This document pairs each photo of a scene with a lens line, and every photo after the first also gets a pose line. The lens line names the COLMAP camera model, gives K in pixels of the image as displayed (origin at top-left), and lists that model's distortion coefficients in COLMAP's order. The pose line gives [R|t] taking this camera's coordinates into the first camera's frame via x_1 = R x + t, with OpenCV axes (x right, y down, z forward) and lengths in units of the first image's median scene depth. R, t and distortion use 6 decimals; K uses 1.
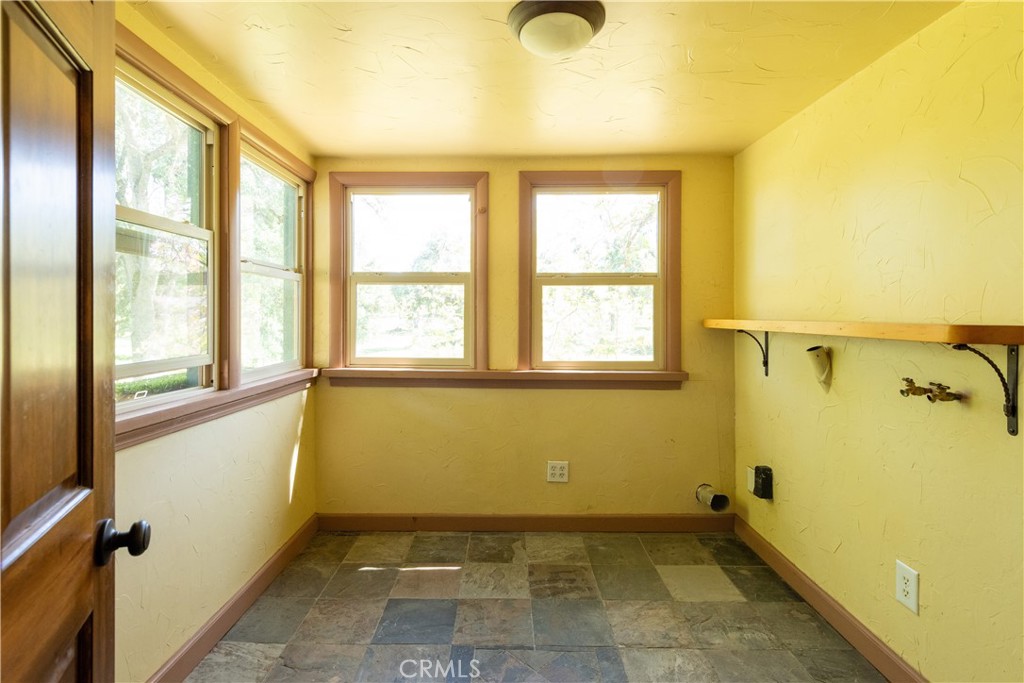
lens RADIAL K [[516.3, 0, 512.2], [0, 516.3, 320.3], [0, 0, 1]] dist [0.009051, -0.001886]
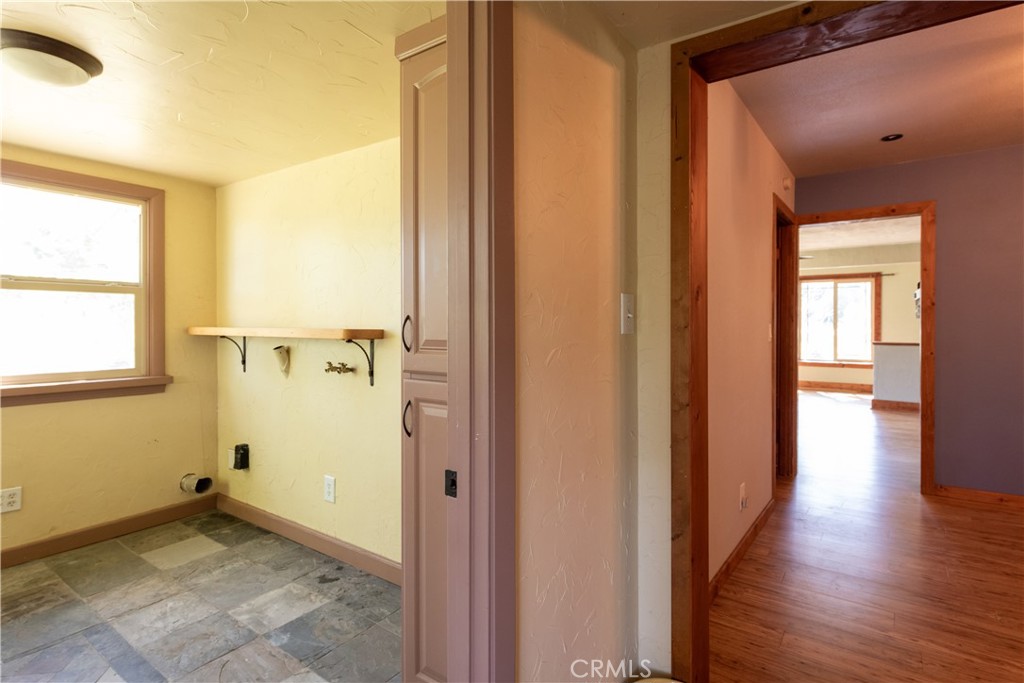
lens RADIAL K [[516.3, 0, 512.2], [0, 516.3, 320.3], [0, 0, 1]] dist [0.009051, -0.001886]
pose [[0.599013, 0.004498, 0.800727, -0.133110], [0.007489, 0.999909, -0.011220, 0.001155], [-0.800704, 0.012718, 0.598925, -0.290878]]
